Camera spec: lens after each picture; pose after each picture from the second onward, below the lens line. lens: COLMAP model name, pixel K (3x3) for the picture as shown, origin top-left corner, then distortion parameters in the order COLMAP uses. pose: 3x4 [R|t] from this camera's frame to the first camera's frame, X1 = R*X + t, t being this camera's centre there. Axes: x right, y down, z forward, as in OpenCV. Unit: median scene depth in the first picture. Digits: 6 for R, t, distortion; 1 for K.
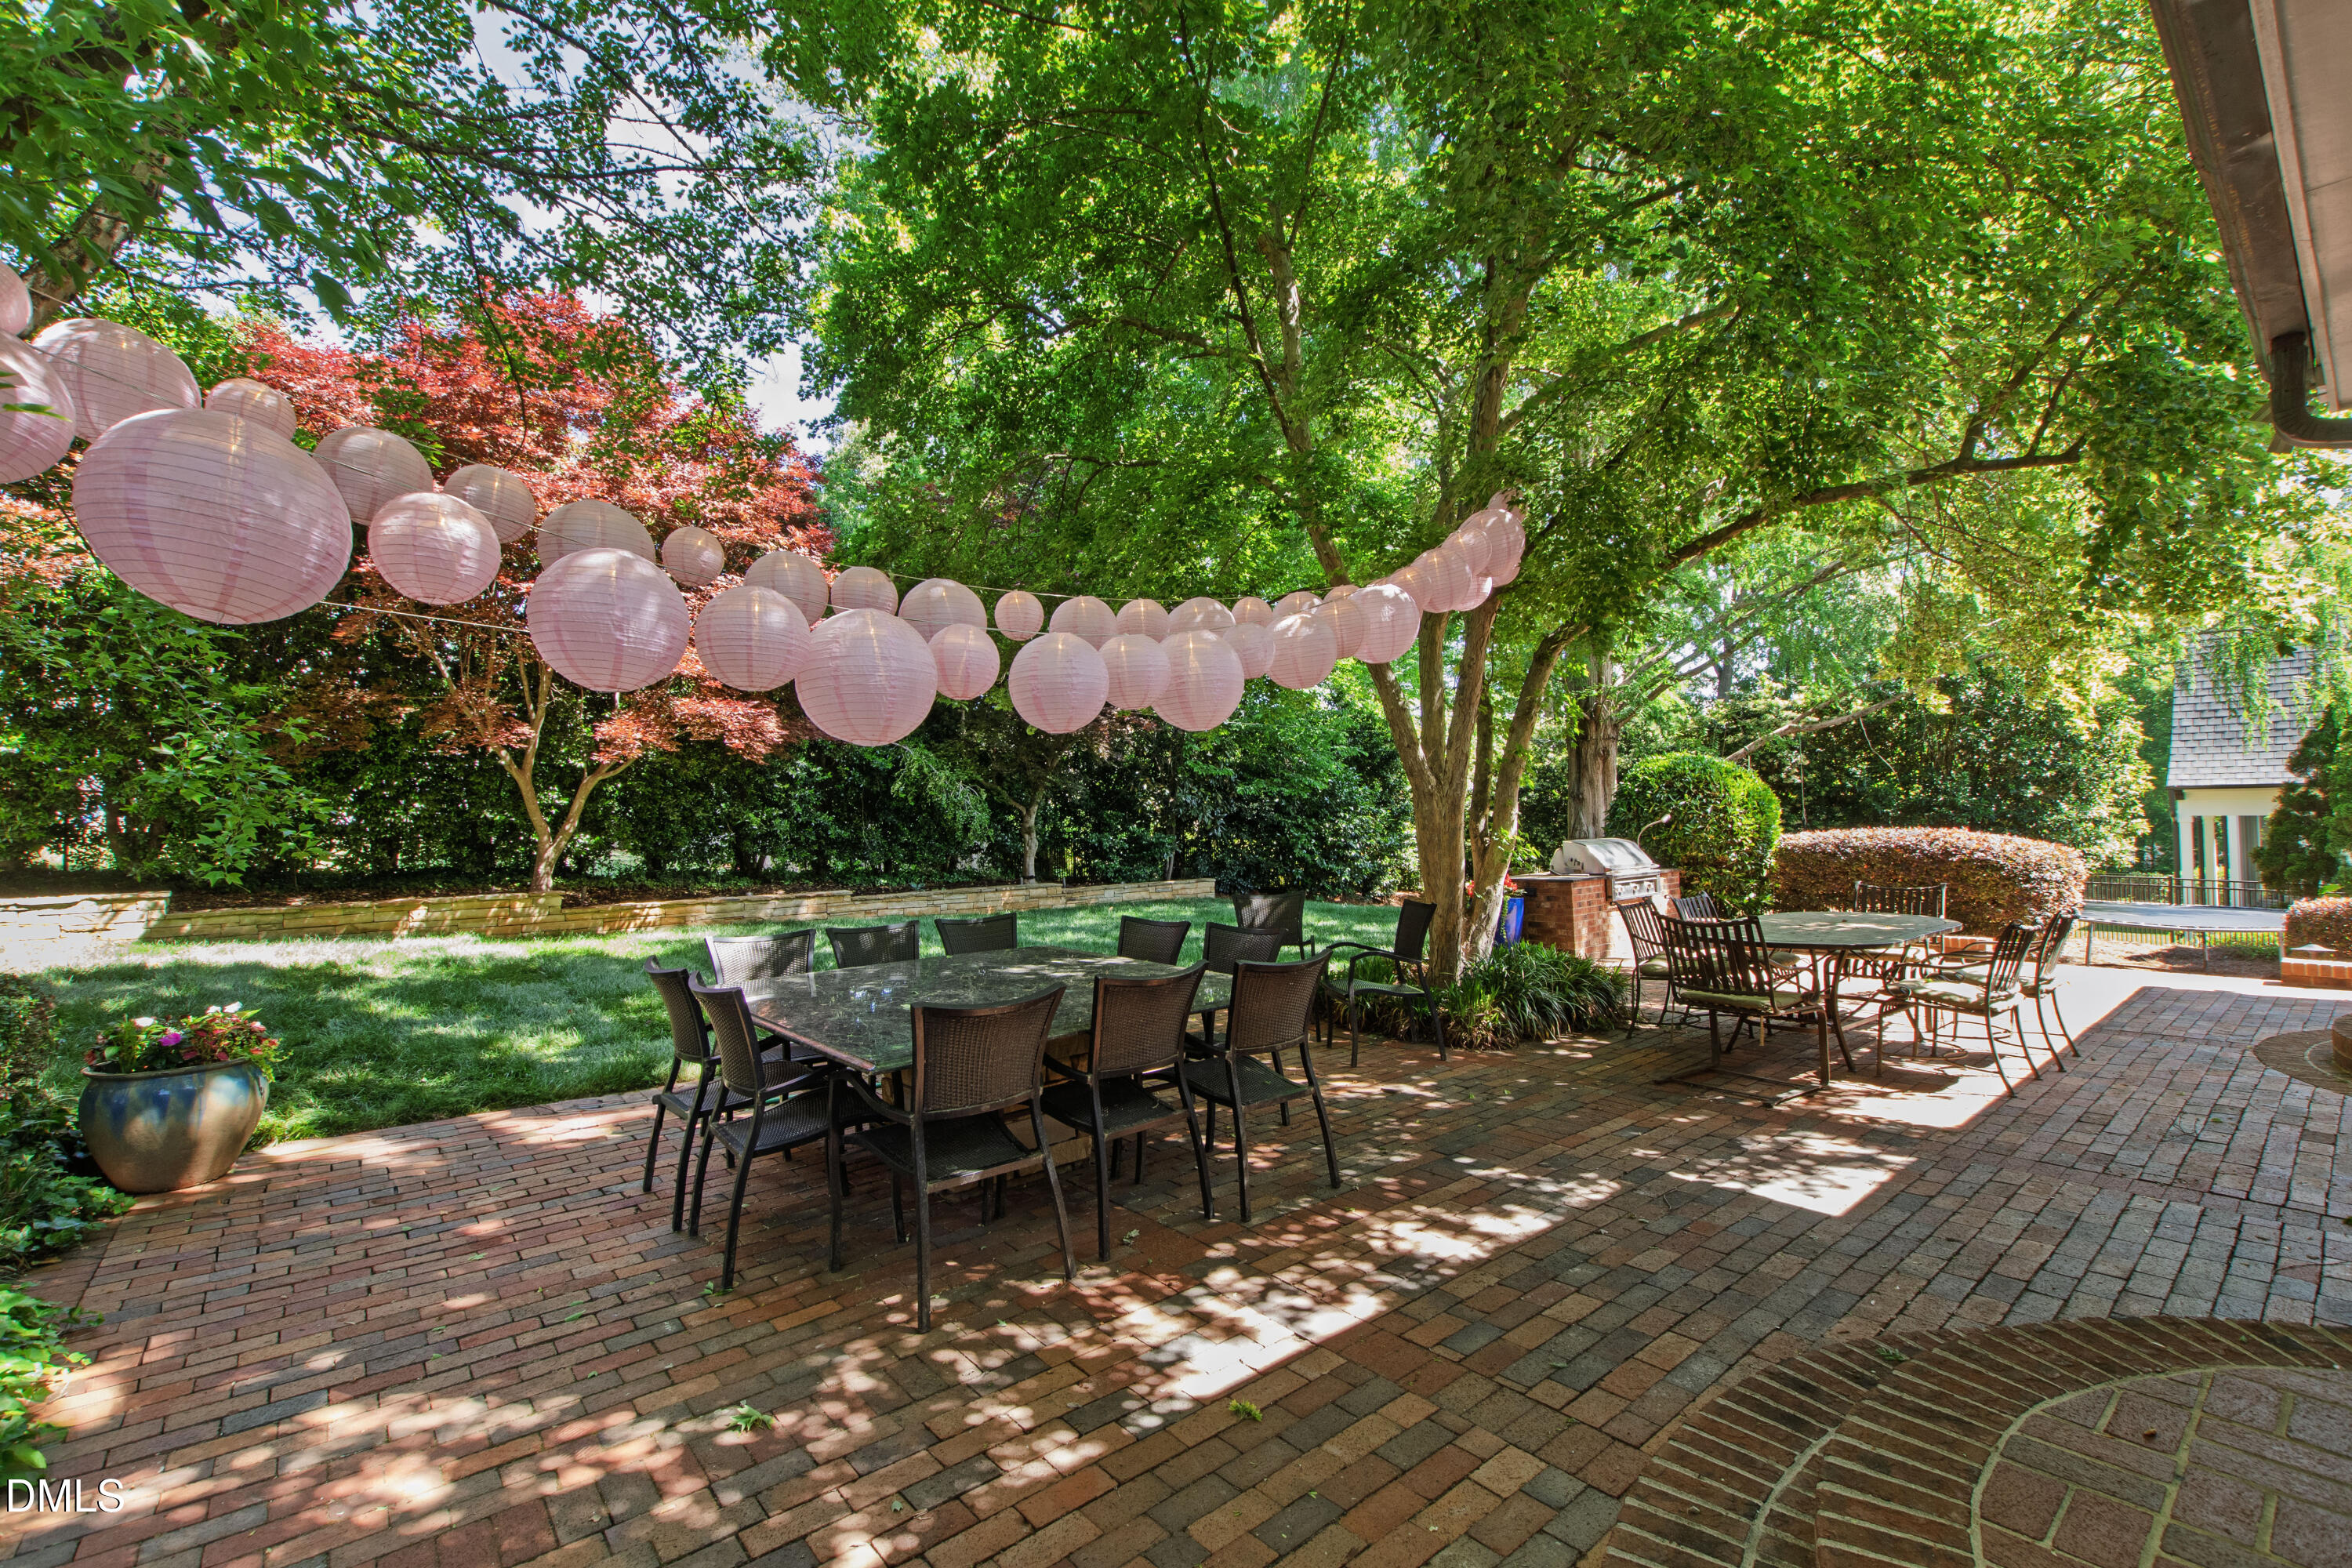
lens RADIAL K [[1013.0, 0, 1176.3], [0, 1013.0, 779.9], [0, 0, 1]] dist [-0.000455, -0.005998]
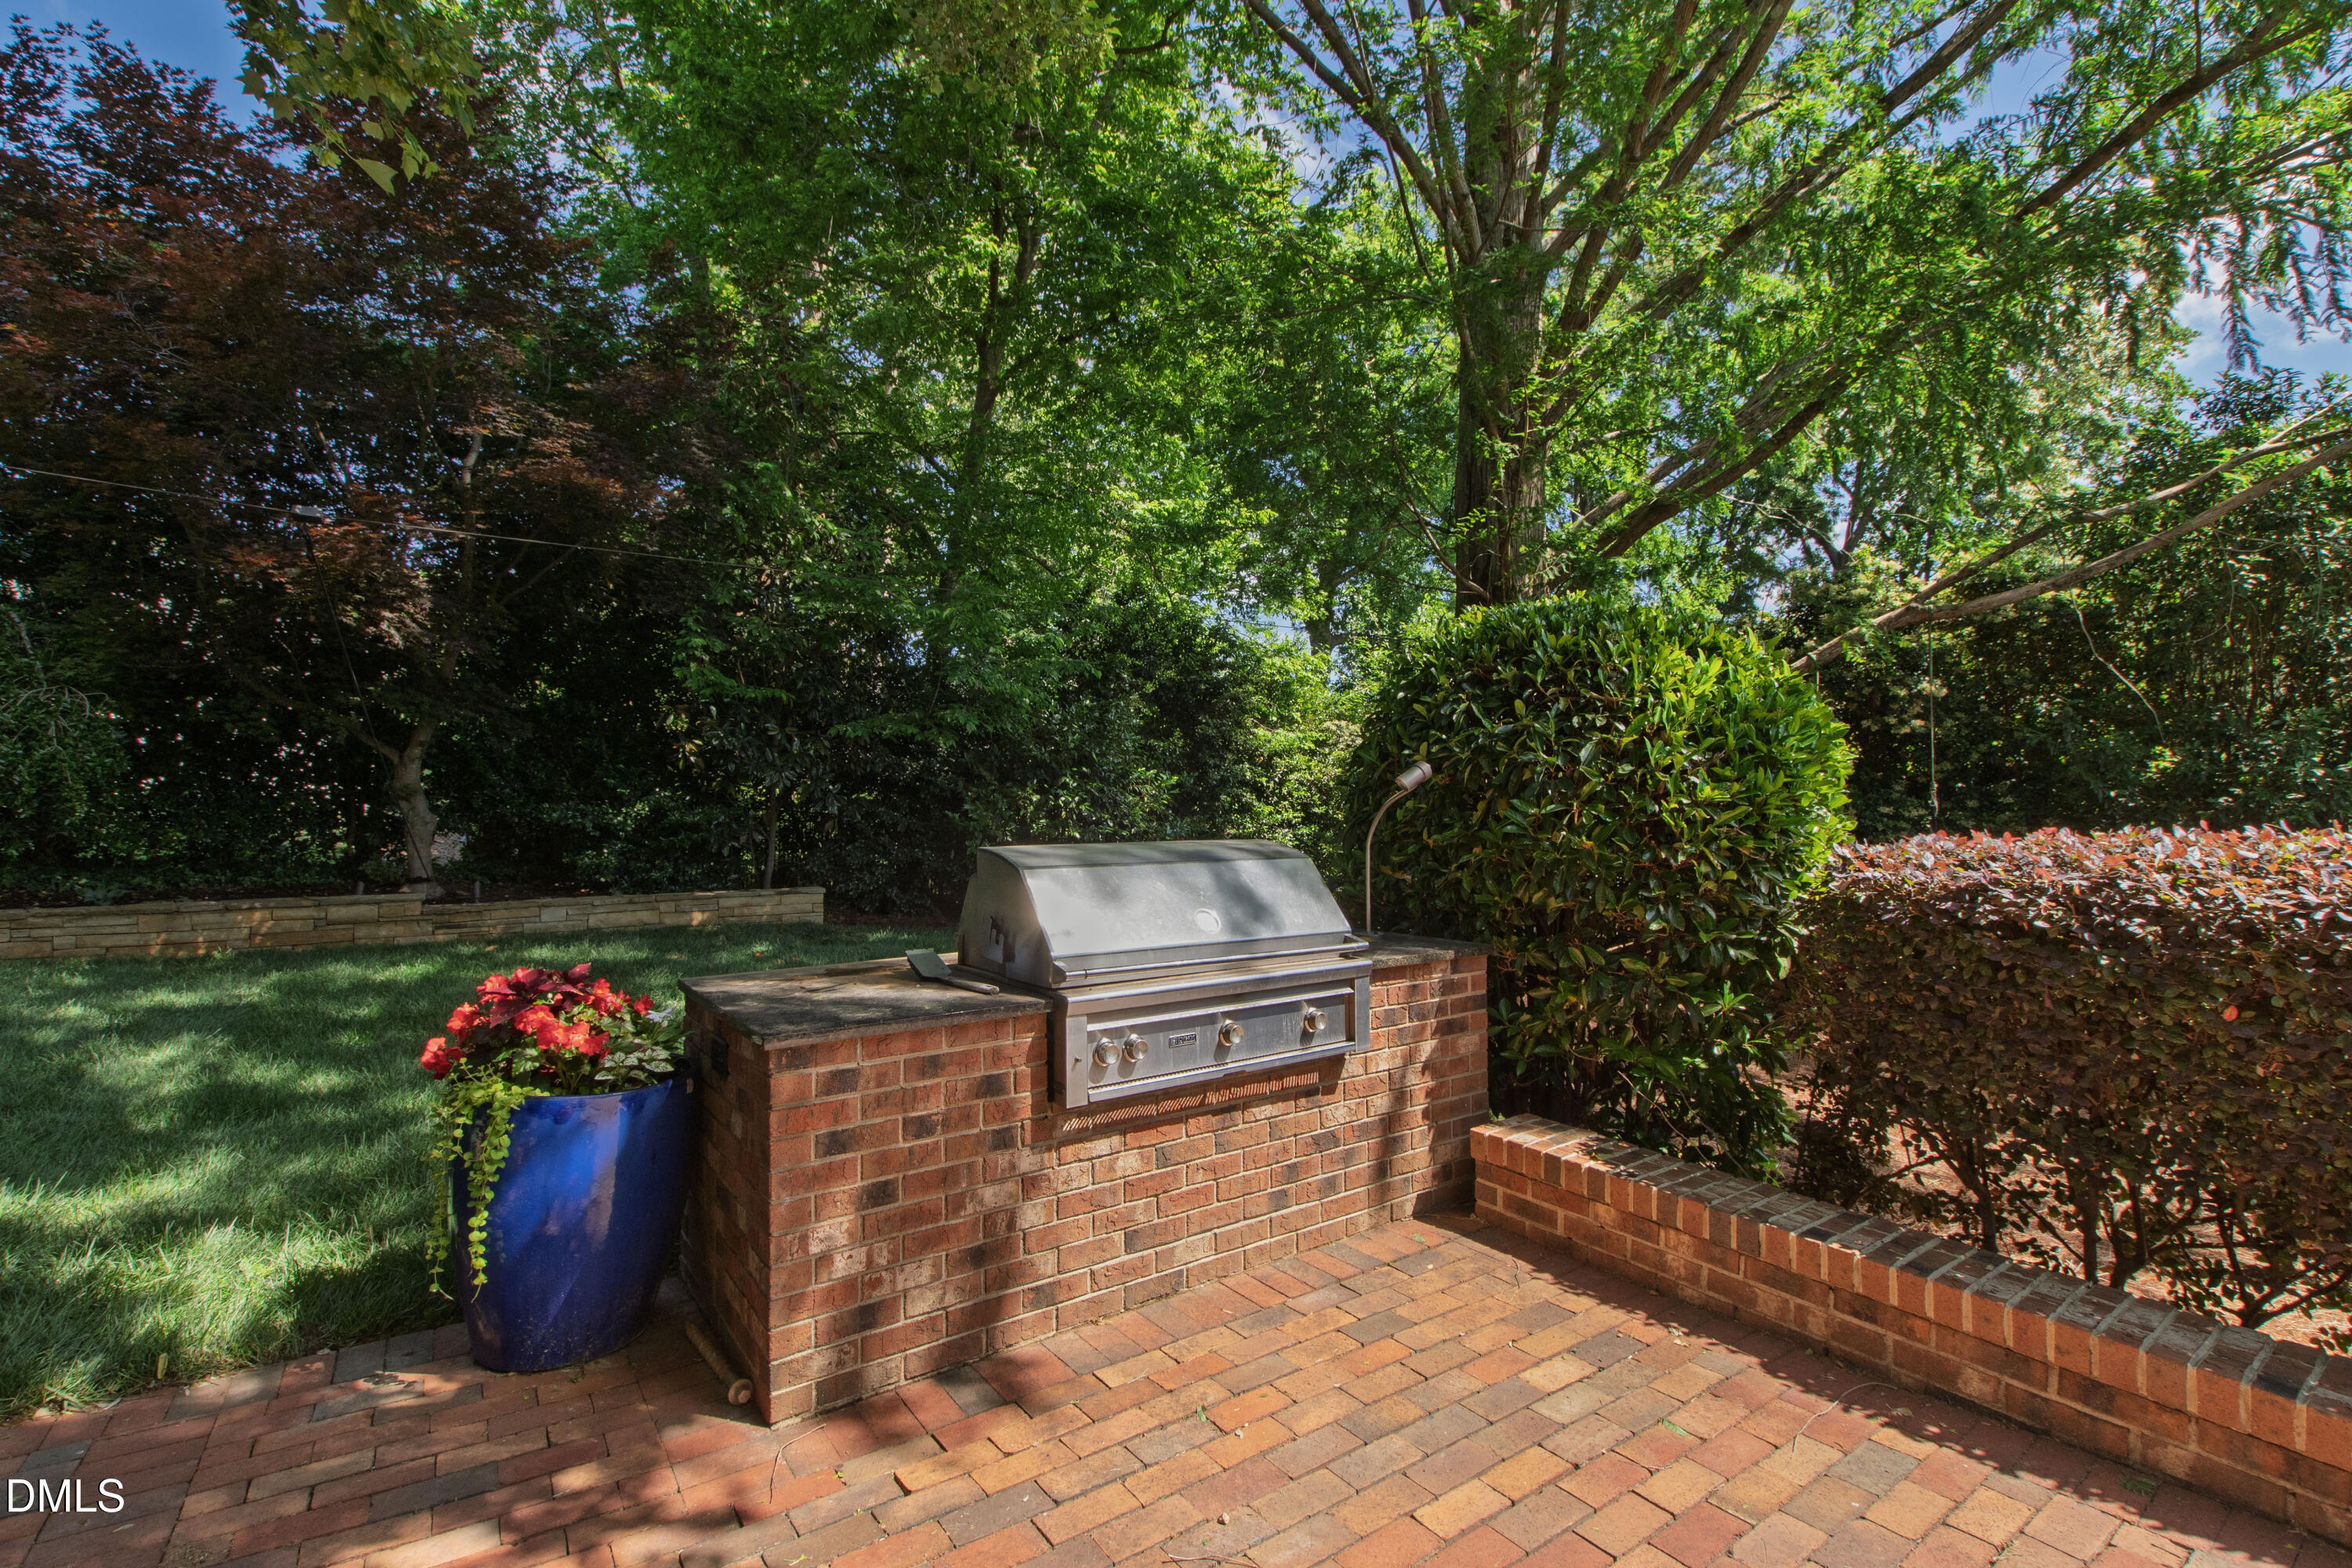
lens RADIAL K [[1045.0, 0, 1165.2], [0, 1045.0, 762.5], [0, 0, 1]] dist [0.000663, -0.000027]
pose [[0.997226, 0.024384, -0.070321, 0.475090], [-0.024123, 0.999699, 0.004559, 0.038116], [0.070411, -0.002849, 0.997514, 0.768975]]
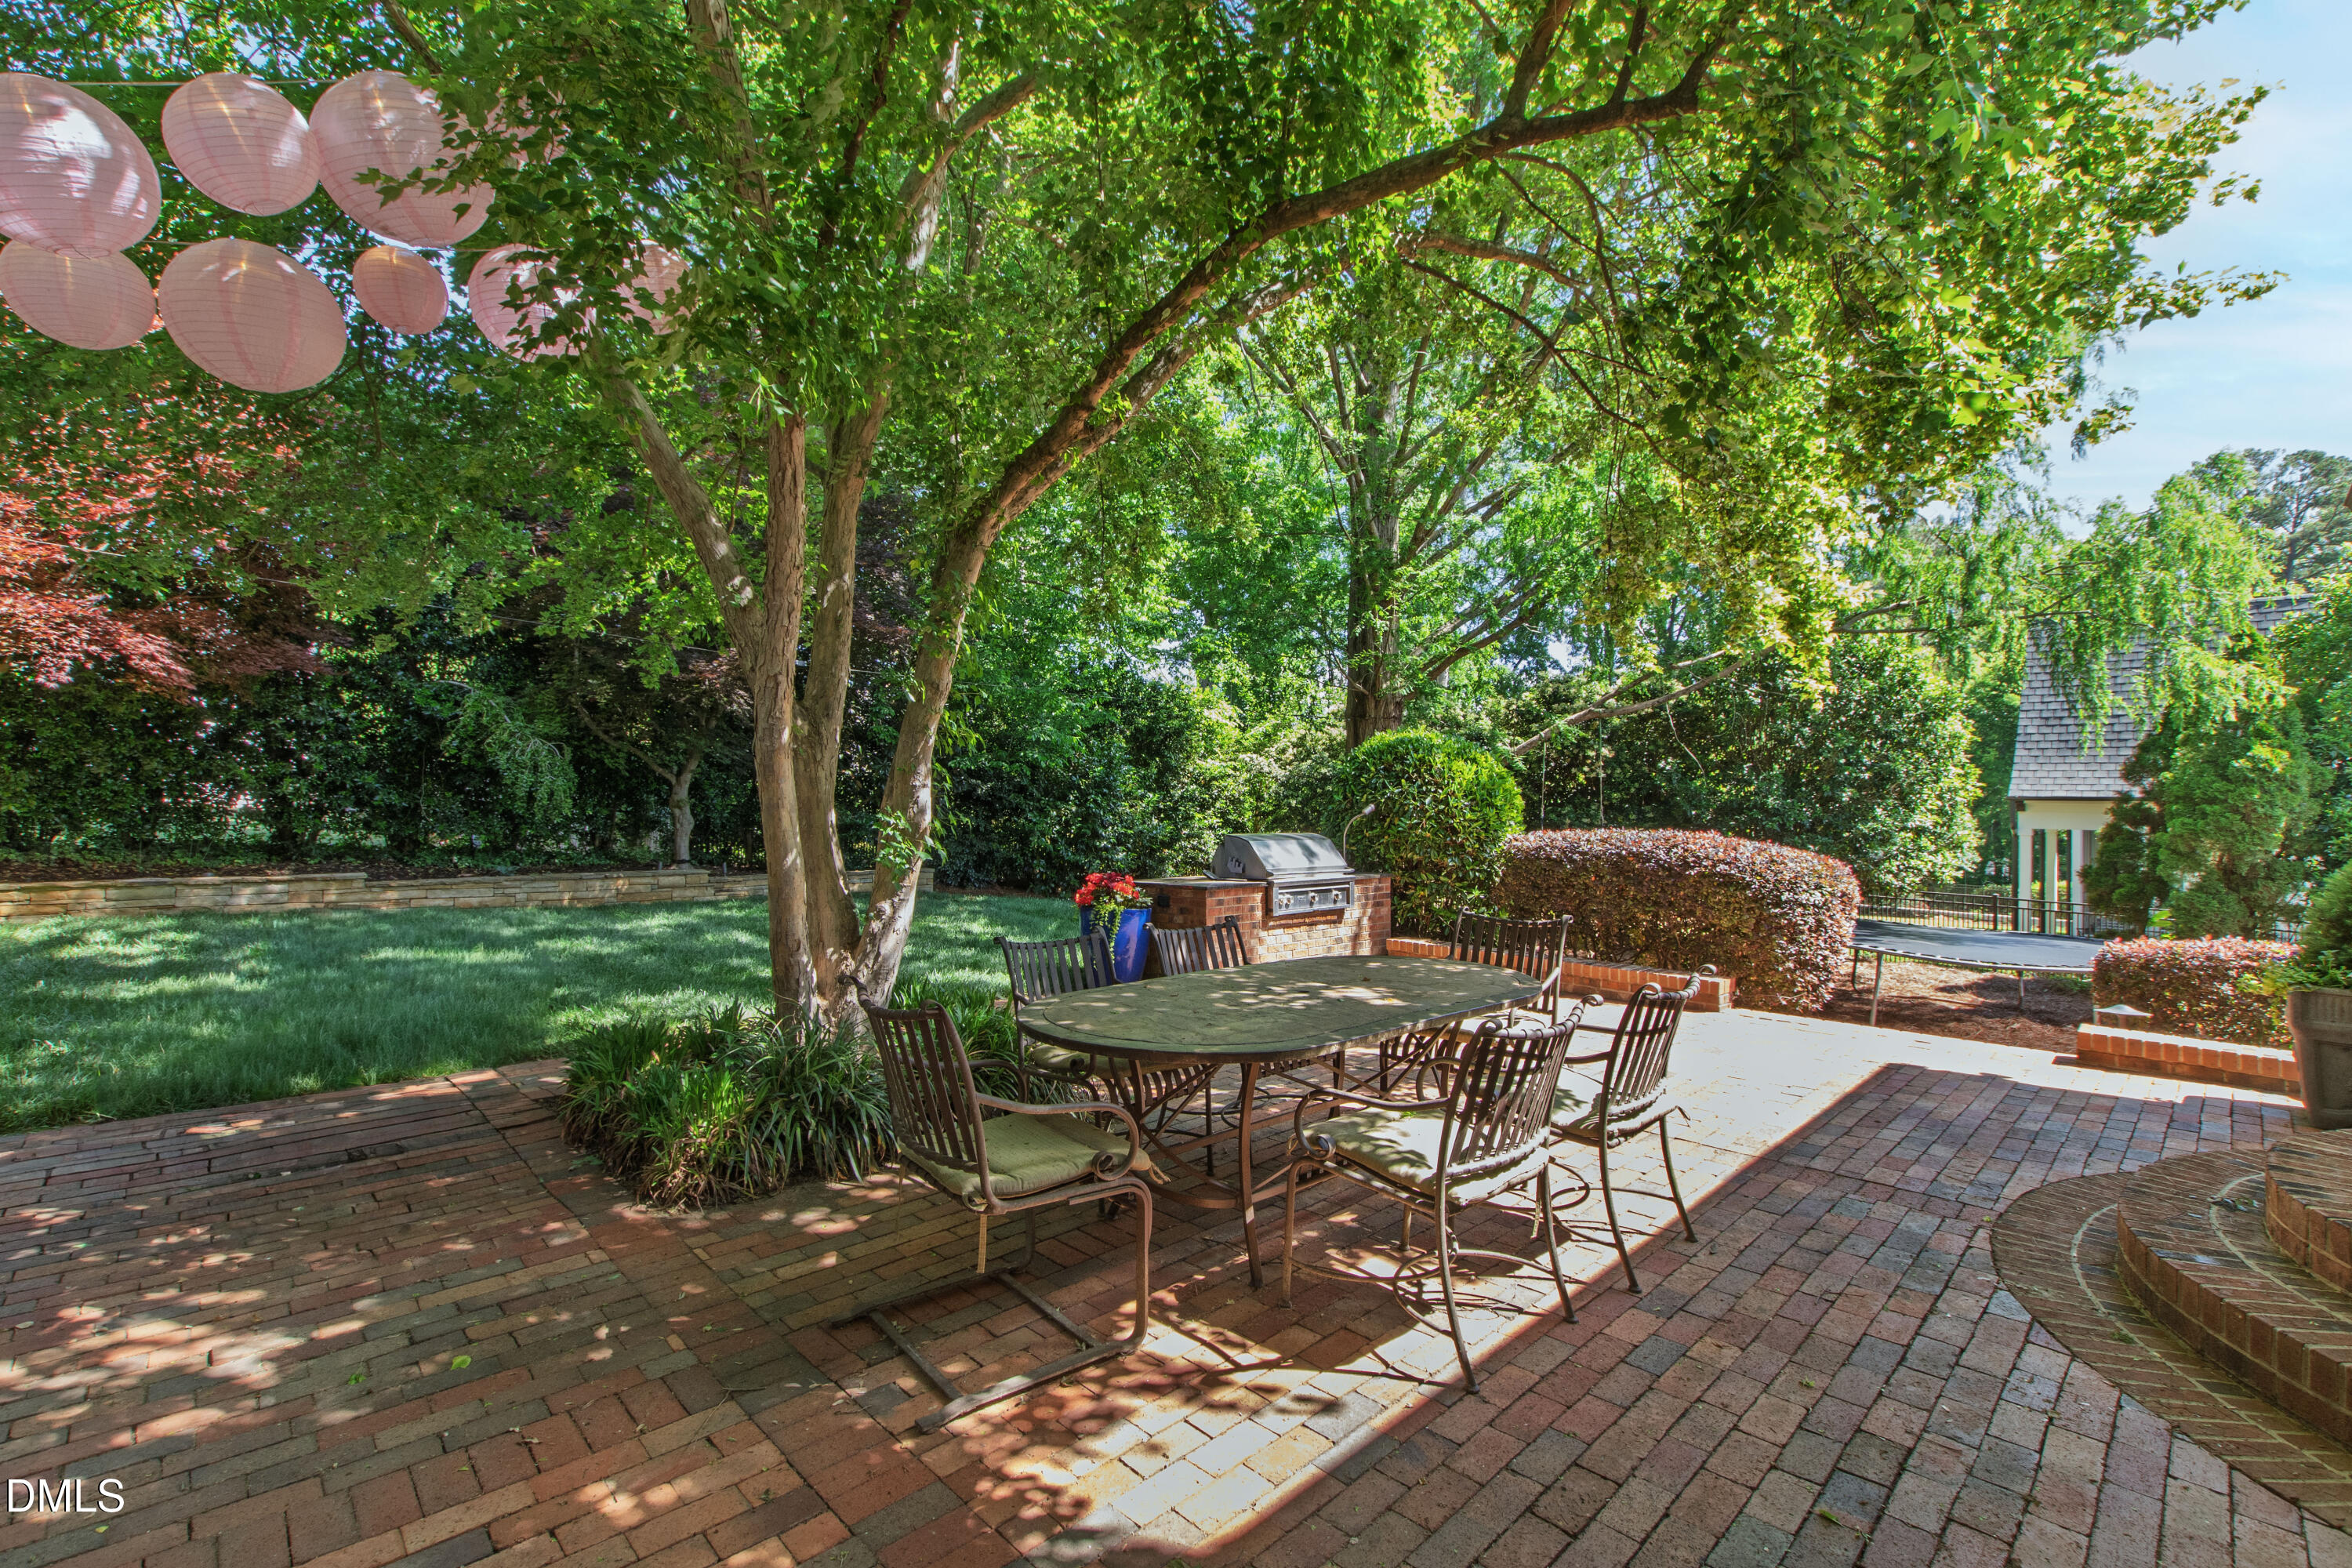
lens RADIAL K [[1030.7, 0, 1176.0], [0, 1030.7, 784.0], [0, 0, 1]] dist [-0.001672, -0.000276]
pose [[0.995886, 0.032220, 0.084695, 0.293161], [-0.033767, 0.999287, 0.016899, 0.011006], [-0.084090, -0.019690, 0.996264, 0.243284]]
